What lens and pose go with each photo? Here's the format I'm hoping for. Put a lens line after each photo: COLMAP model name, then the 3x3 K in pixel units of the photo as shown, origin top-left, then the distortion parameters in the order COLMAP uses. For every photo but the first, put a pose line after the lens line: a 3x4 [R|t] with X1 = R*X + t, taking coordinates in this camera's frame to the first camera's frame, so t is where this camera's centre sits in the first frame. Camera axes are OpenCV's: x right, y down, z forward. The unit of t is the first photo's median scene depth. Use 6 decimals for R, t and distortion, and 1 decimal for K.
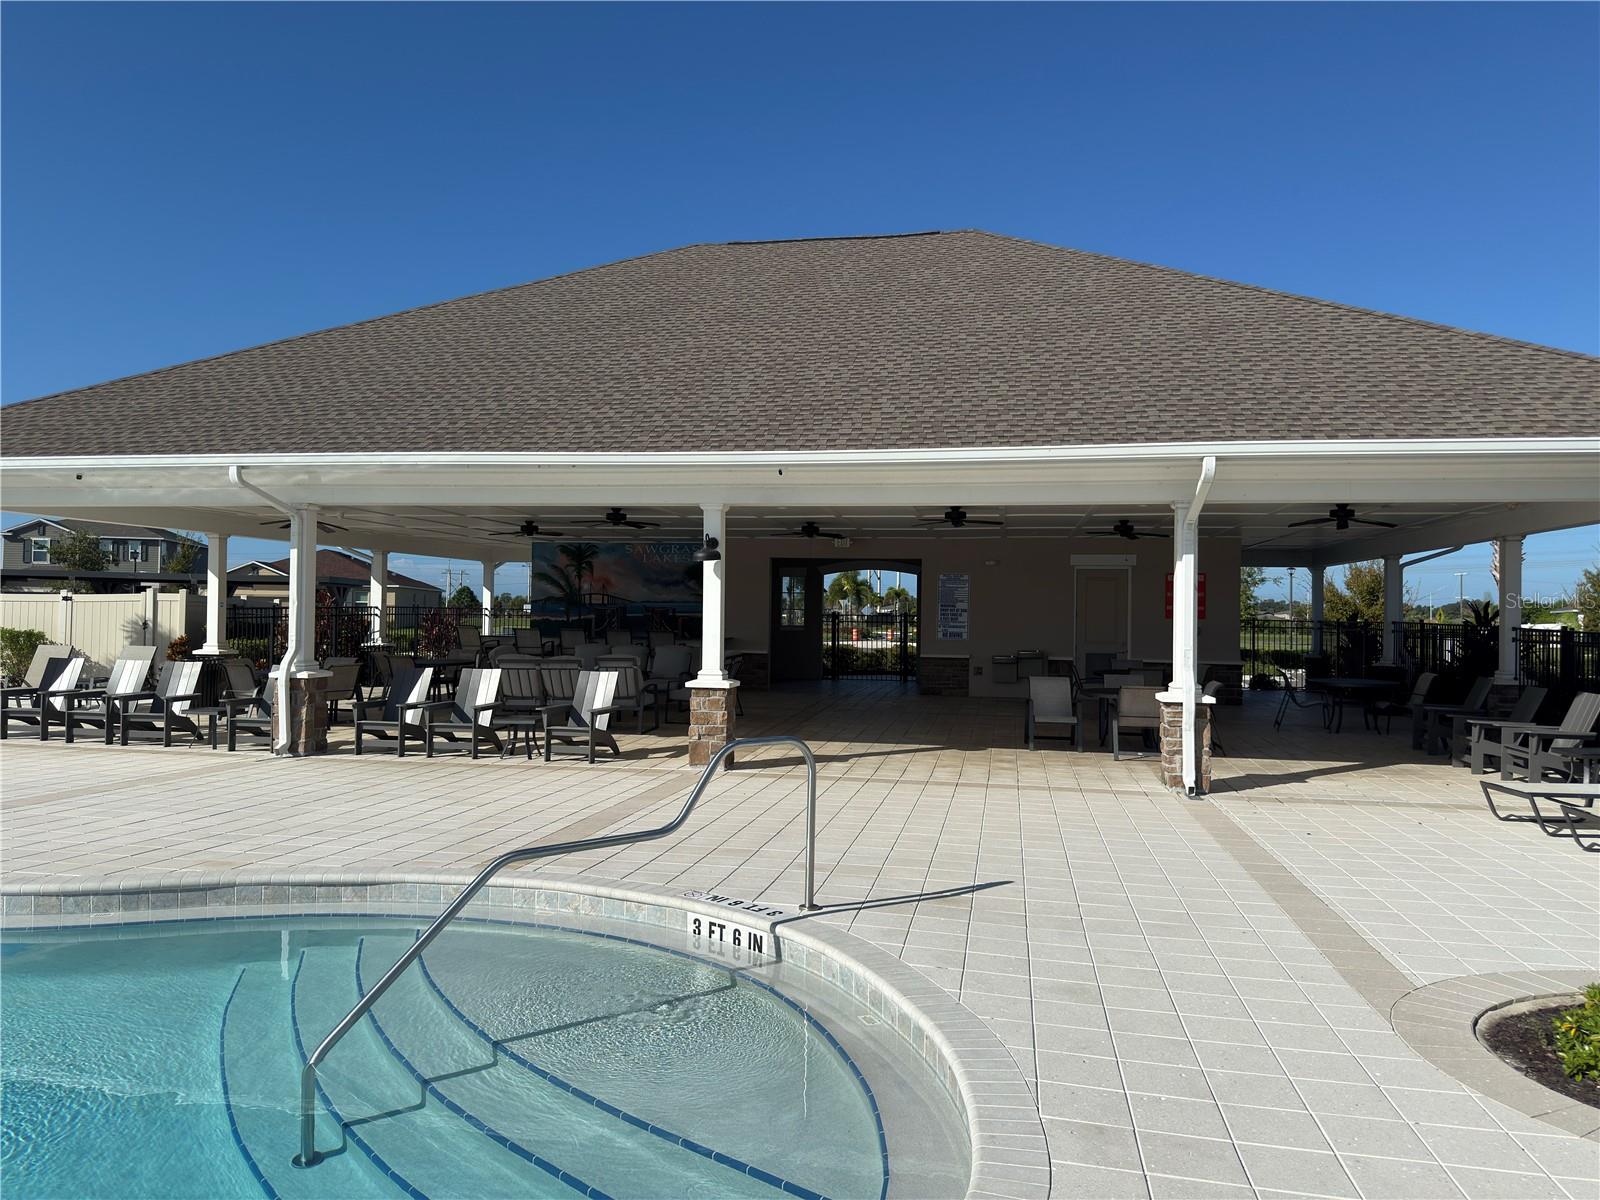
lens RADIAL K [[1121.4, 0, 800.0], [0, 1121.4, 600.0], [0, 0, 1]] dist [0.099776, -0.125911]
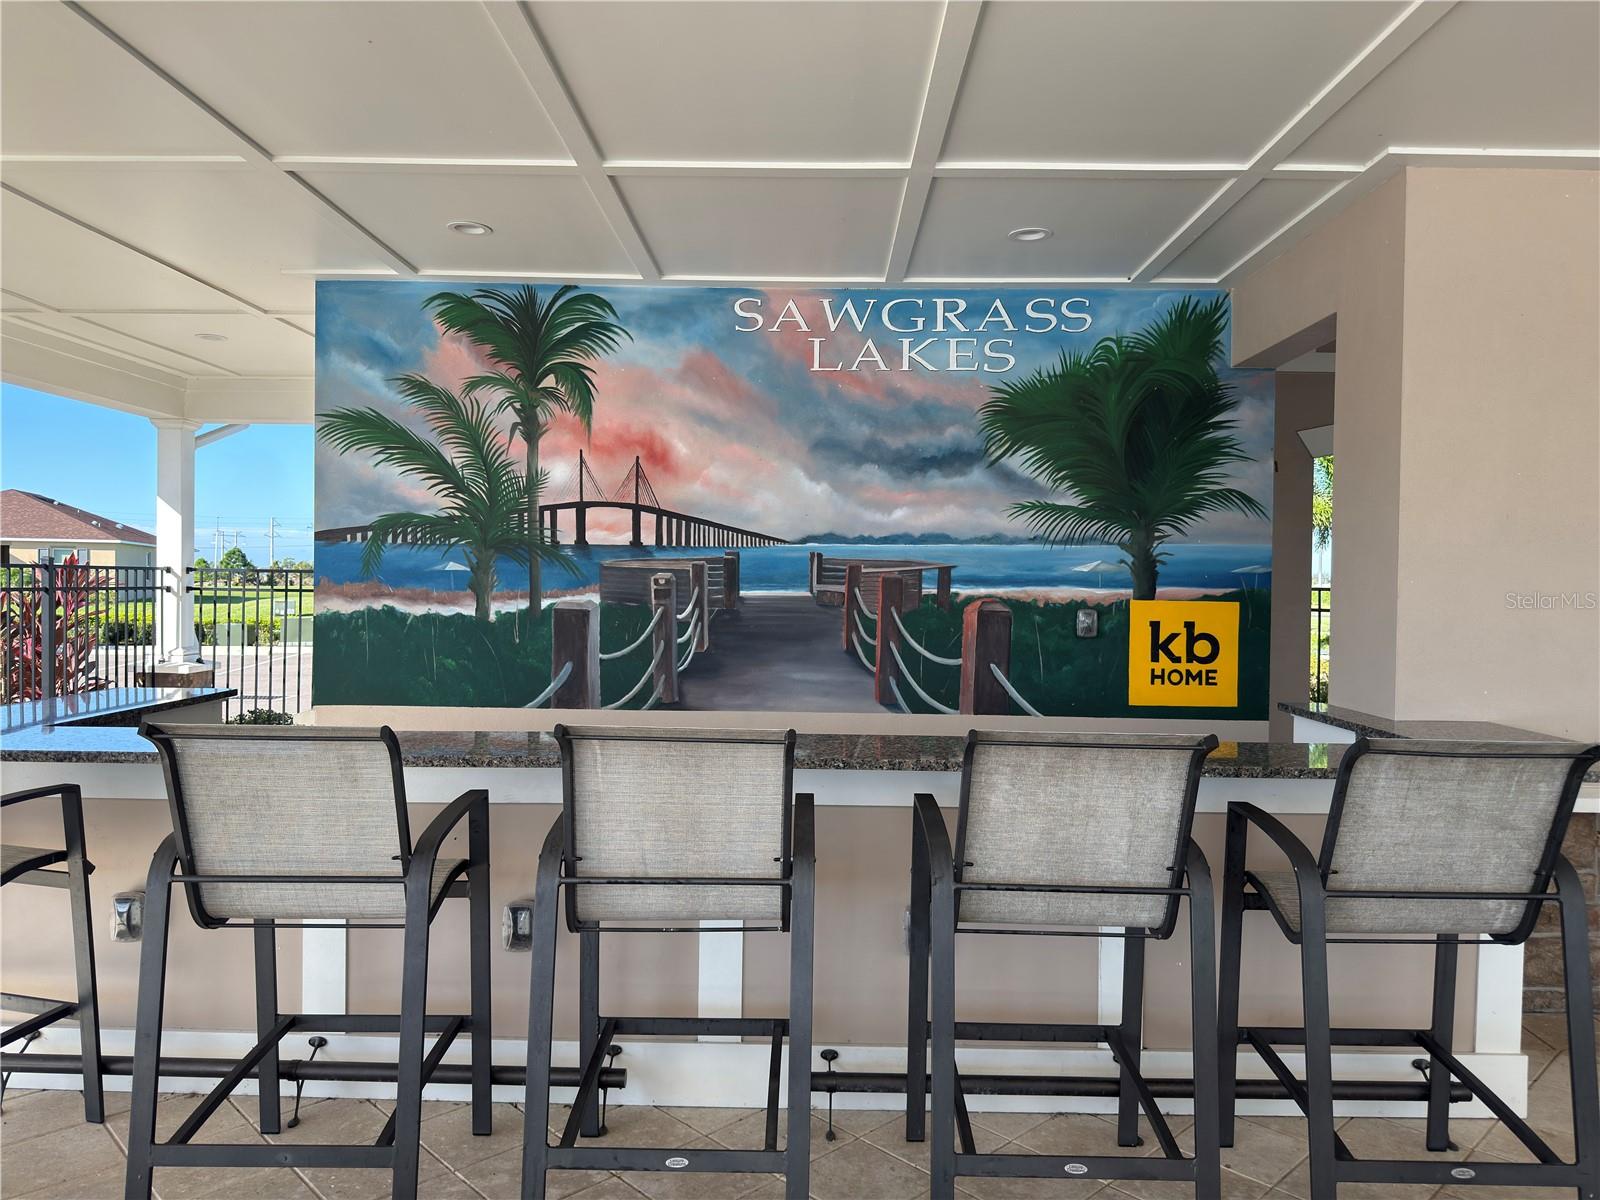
lens RADIAL K [[1121.4, 0, 800.0], [0, 1121.4, 600.0], [0, 0, 1]] dist [0.099776, -0.125911]
pose [[0.986158, -0.004501, 0.165750, -0.318312], [-0.000217, 0.999596, 0.028431, 0.013880], [-0.165811, -0.028073, 0.985758, 1.343824]]
